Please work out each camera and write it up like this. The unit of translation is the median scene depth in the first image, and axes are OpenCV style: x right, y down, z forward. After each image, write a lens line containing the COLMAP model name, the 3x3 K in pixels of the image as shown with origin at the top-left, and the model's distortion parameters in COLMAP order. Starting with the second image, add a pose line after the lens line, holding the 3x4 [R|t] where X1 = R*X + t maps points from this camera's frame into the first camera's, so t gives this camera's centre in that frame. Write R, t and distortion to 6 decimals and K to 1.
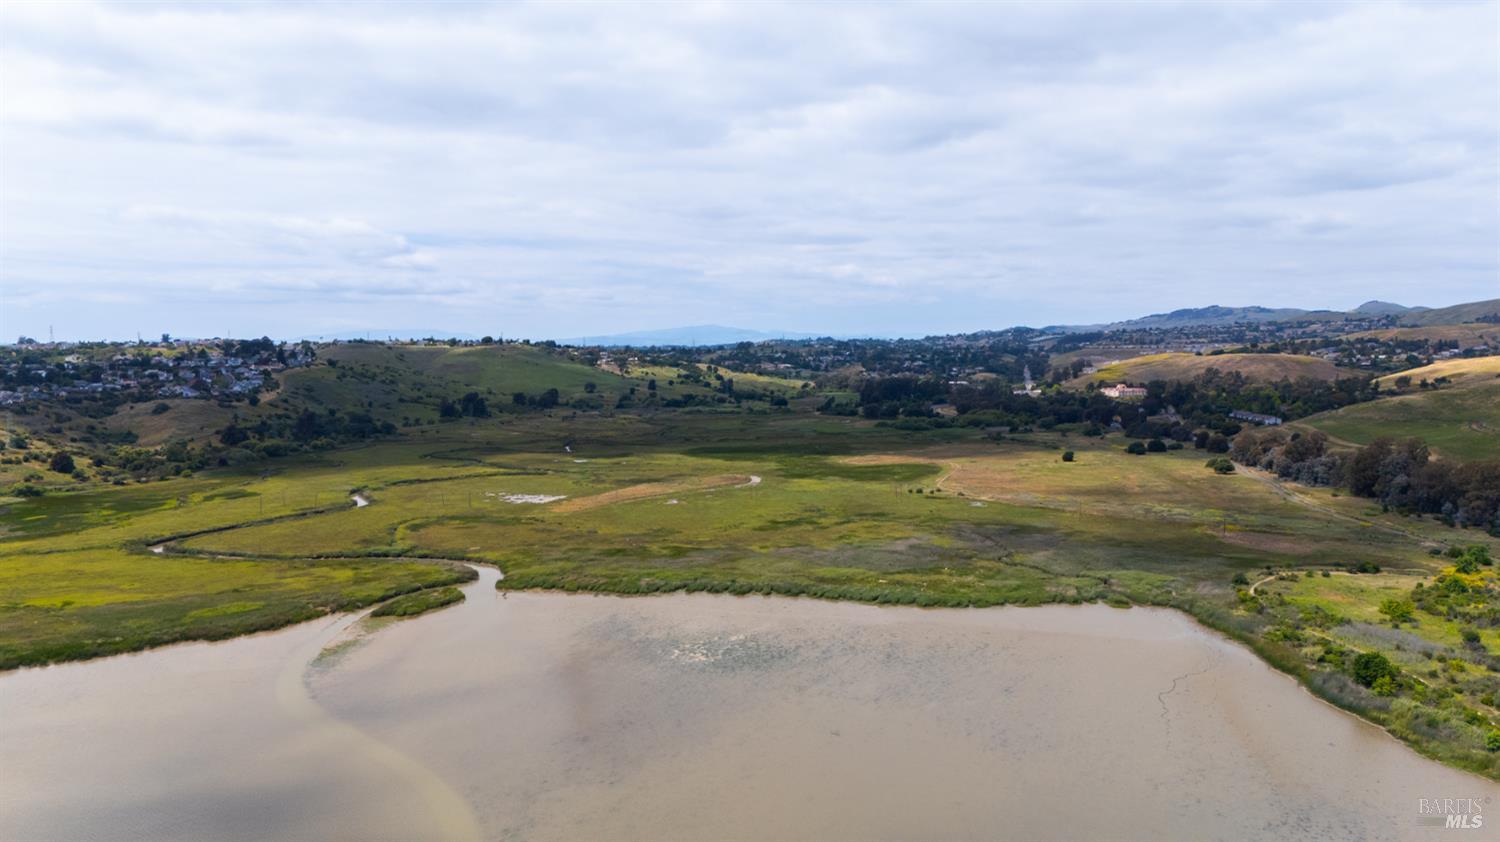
lens RADIAL K [[1095.5, 0, 758.8], [0, 1095.5, 421.7], [0, 0, 1]] dist [0.104404, -0.125154]
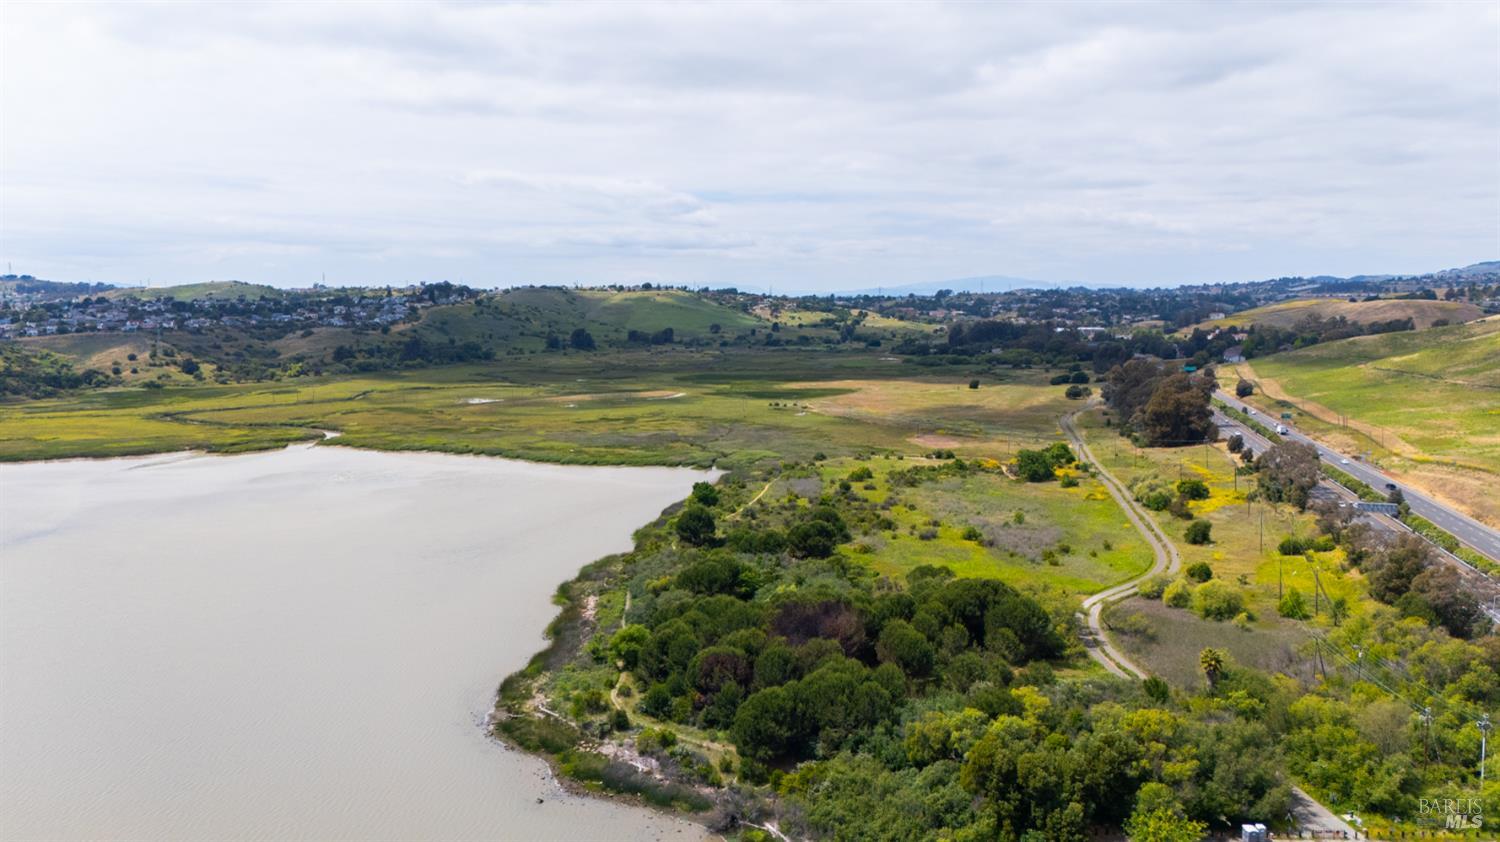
lens RADIAL K [[1093.2, 0, 758.0], [0, 1093.2, 406.8], [0, 0, 1]] dist [0.101477, -0.113812]
pose [[0.966514, 0.029832, -0.254875, 0.226980], [-0.022198, 0.999216, 0.032779, 0.014740], [0.255653, -0.026024, 0.966418, -0.076991]]
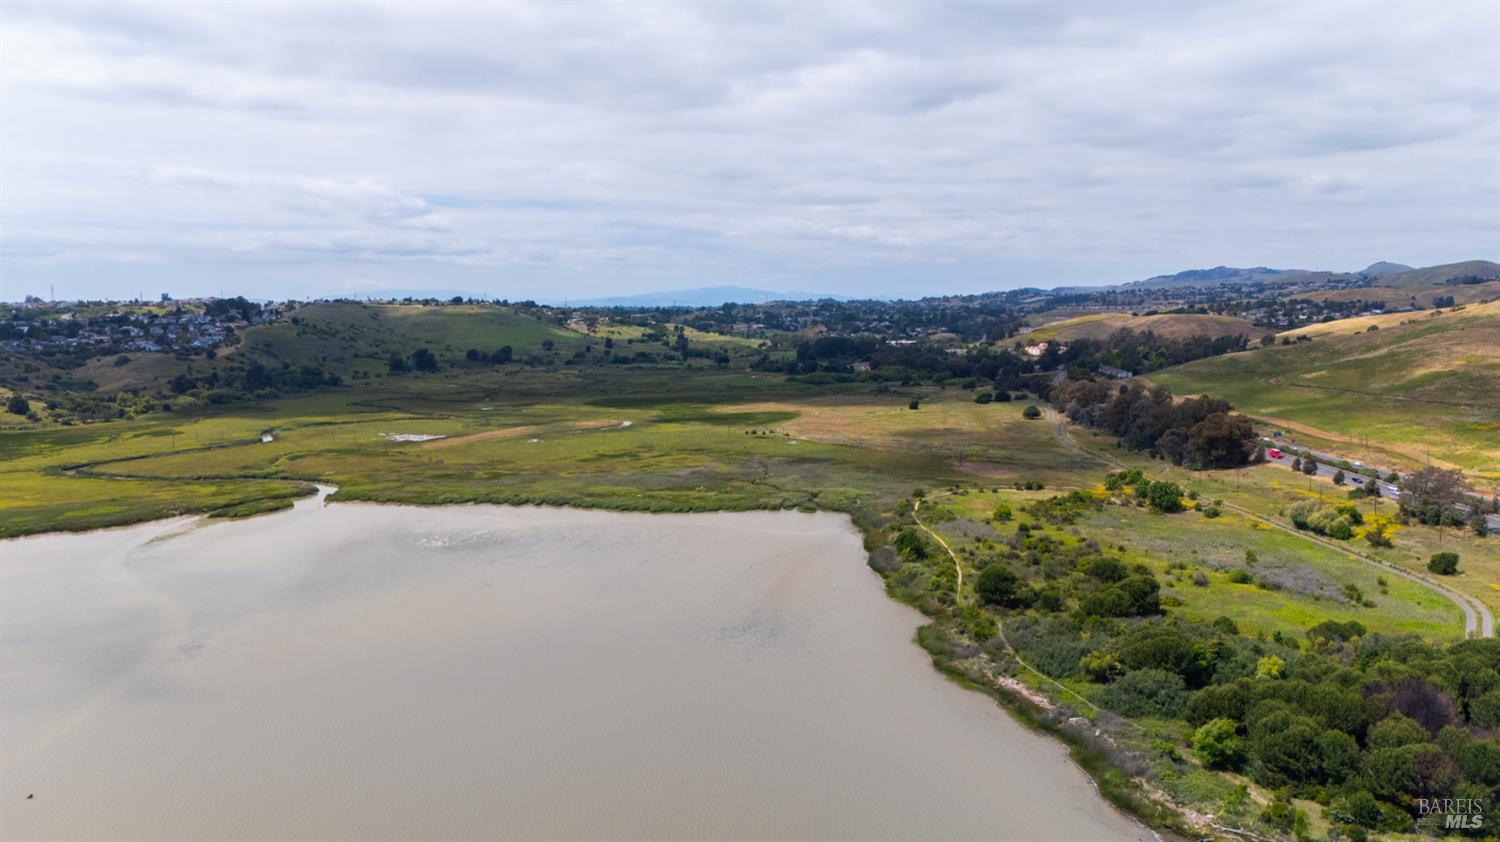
lens RADIAL K [[1093.2, 0, 758.0], [0, 1093.2, 406.8], [0, 0, 1]] dist [0.101477, -0.113812]
pose [[0.999829, 0.003307, -0.018221, 0.090983], [-0.002906, 0.999755, 0.021955, 0.006039], [0.018289, -0.021899, 0.999593, -0.076709]]
